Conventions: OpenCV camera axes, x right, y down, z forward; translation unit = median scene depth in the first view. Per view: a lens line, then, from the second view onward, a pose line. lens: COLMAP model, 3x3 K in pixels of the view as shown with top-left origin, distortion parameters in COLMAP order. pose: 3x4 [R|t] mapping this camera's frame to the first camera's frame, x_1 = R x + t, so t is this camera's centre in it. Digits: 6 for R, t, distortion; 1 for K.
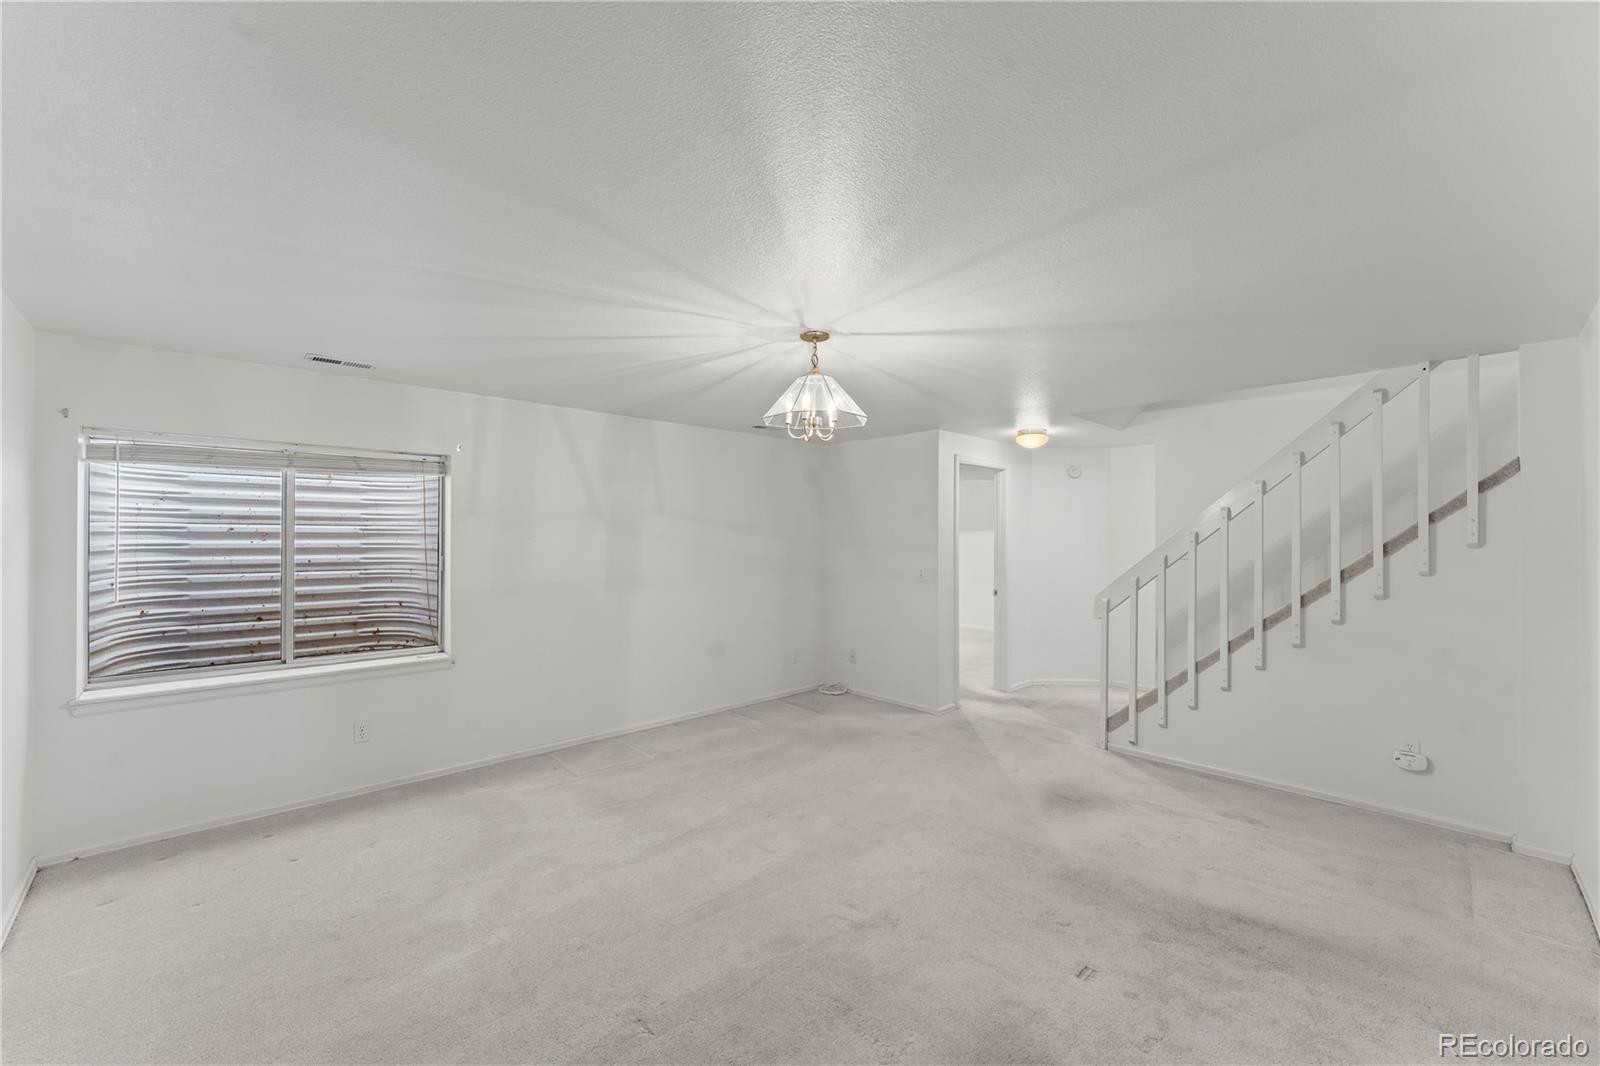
lens RADIAL K [[636.4, 0, 794.9], [0, 636.4, 523.3], [0, 0, 1]] dist [-0.001098, -0.000295]
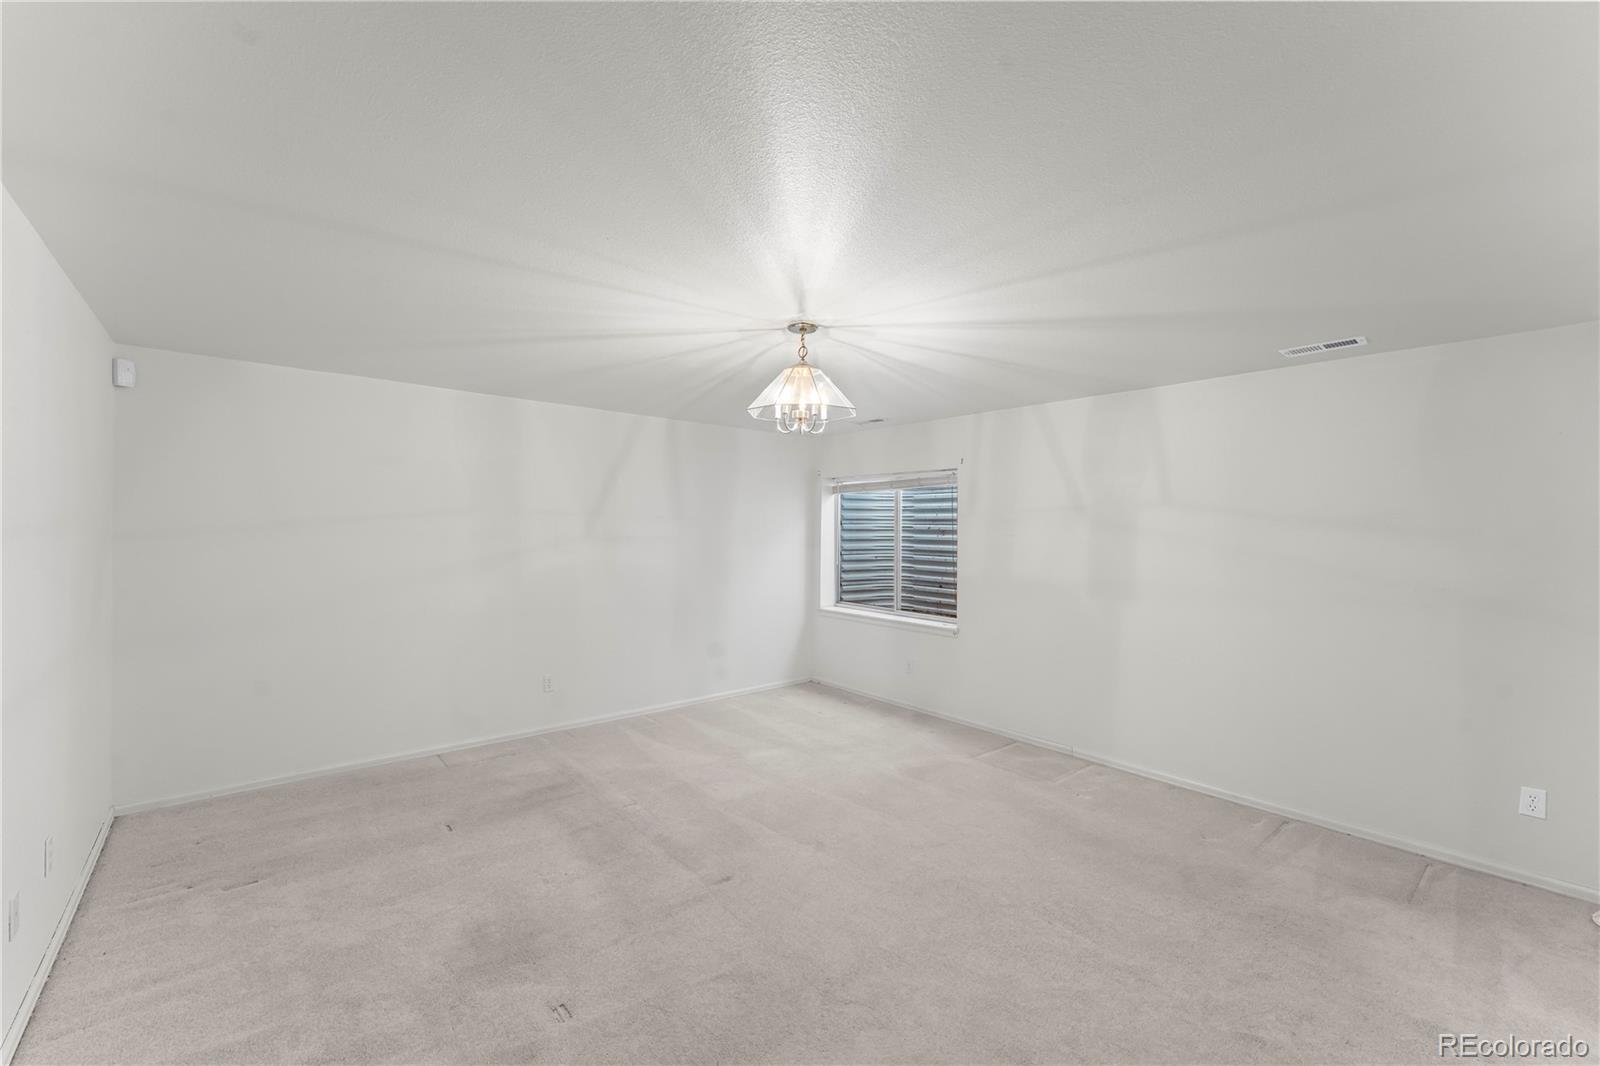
lens RADIAL K [[636.4, 0, 794.9], [0, 636.4, 523.3], [0, 0, 1]] dist [-0.001098, -0.000295]
pose [[-0.057411, -0.012671, -0.998270, 0.724054], [0.004327, 0.999907, -0.012941, 0.016671], [0.998341, -0.005062, -0.057351, 0.742045]]
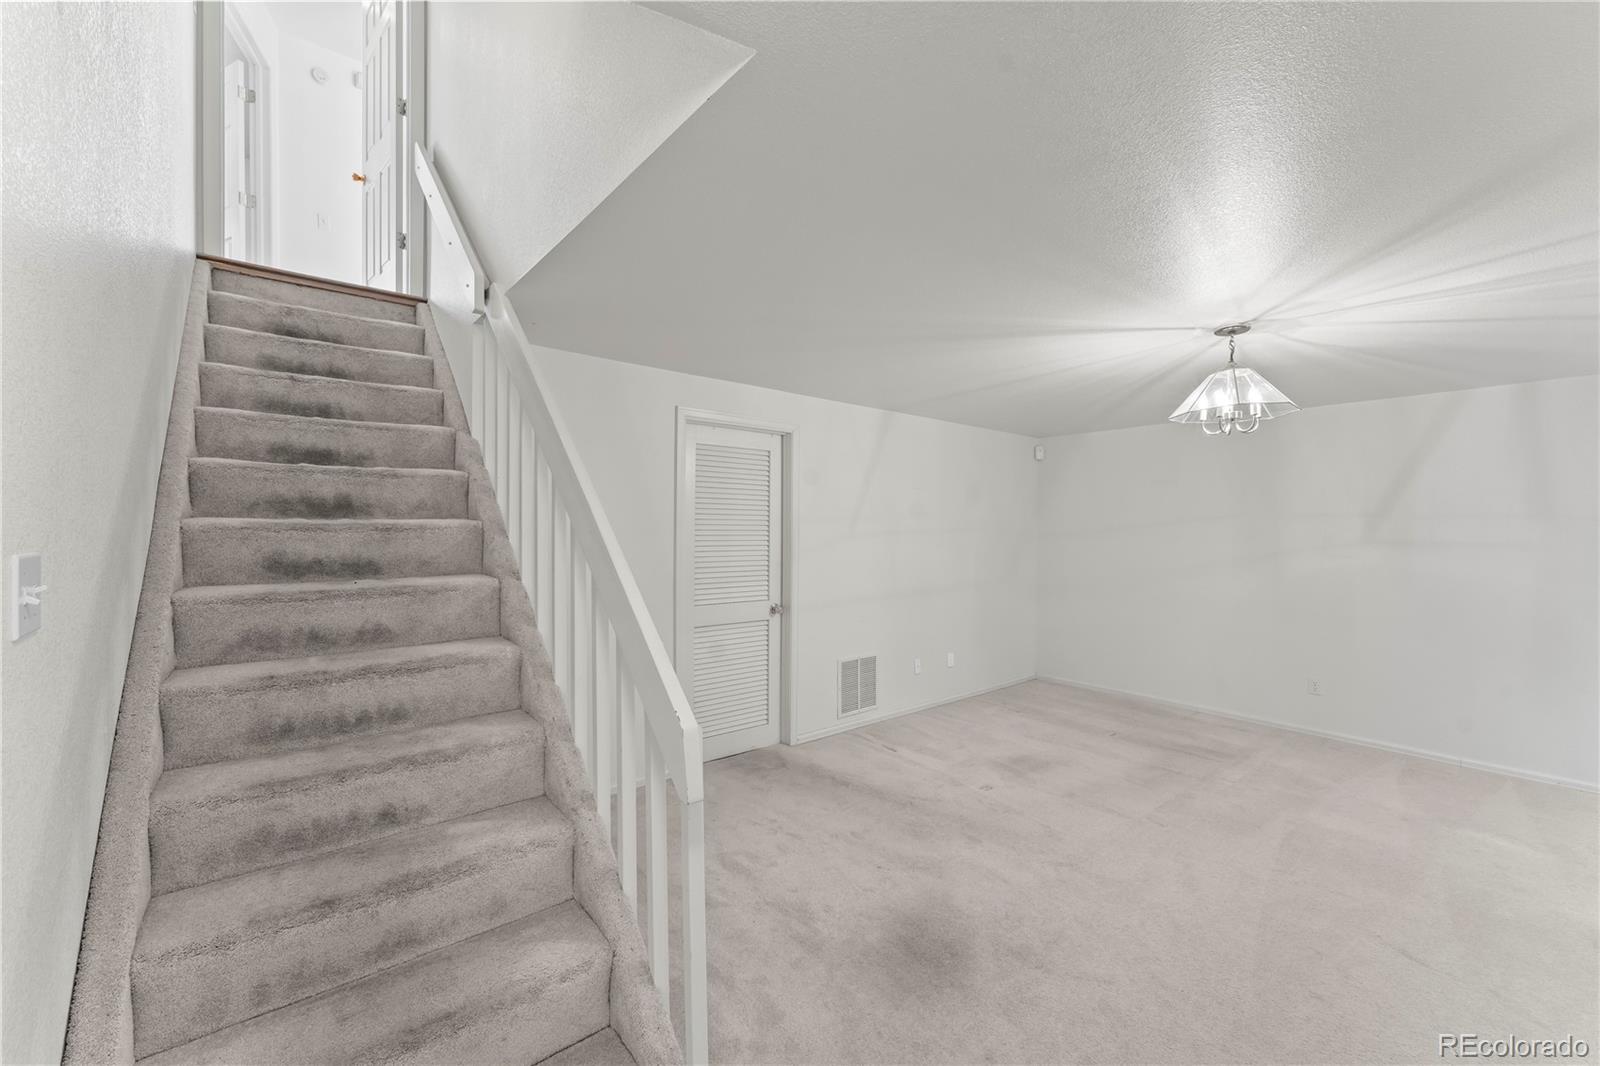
lens RADIAL K [[647.1, 0, 800.0], [0, 647.1, 533.0], [0, 0, 1]] dist [0.001987, 0.000160]
pose [[-0.997428, -0.007901, 0.071245, 0.453469], [-0.008558, 0.999924, -0.008924, 0.029051], [-0.071169, -0.009511, -0.997419, 1.465156]]
